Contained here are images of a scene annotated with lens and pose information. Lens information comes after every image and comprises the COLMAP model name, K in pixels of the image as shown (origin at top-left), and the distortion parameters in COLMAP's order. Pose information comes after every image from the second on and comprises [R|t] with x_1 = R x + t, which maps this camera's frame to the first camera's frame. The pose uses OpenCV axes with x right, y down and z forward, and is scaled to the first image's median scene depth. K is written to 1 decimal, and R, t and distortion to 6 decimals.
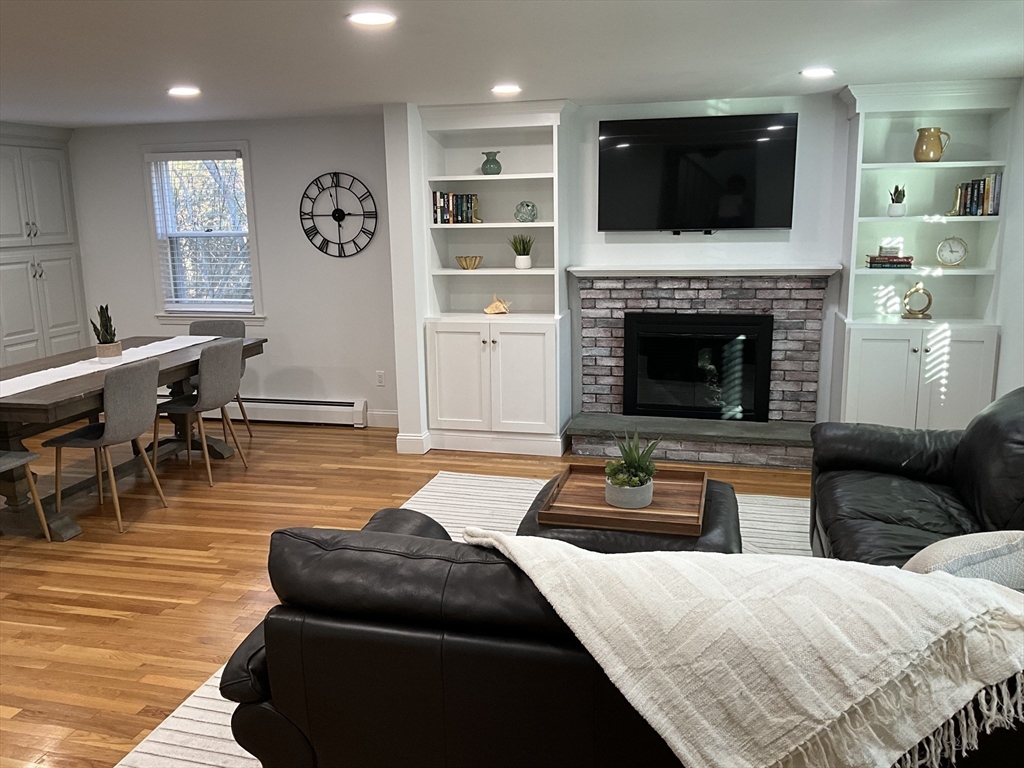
lens RADIAL K [[866.7, 0, 512.0], [0, 866.7, 384.0], [0, 0, 1]] dist [0.121607, -0.255990]
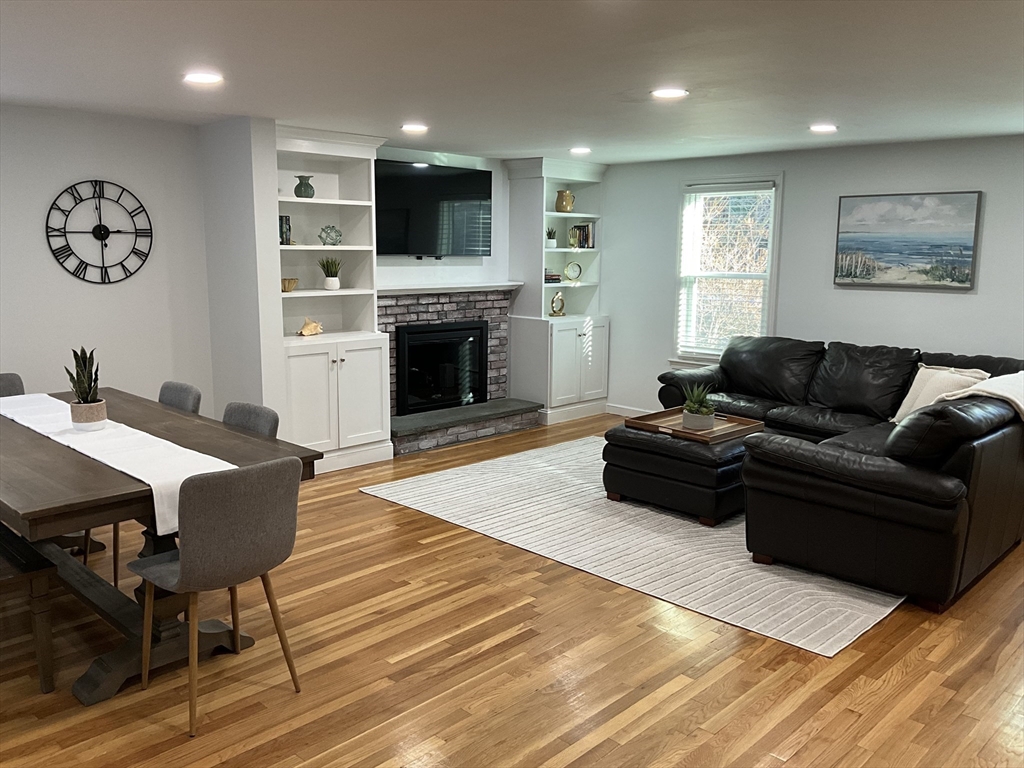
lens RADIAL K [[866.7, 0, 512.0], [0, 866.7, 384.0], [0, 0, 1]] dist [0.121607, -0.255990]
pose [[0.487973, -0.115268, 0.865214, -0.807603], [0.157193, 0.986640, 0.042789, -0.032666], [-0.858588, 0.115126, 0.499573, 0.310351]]
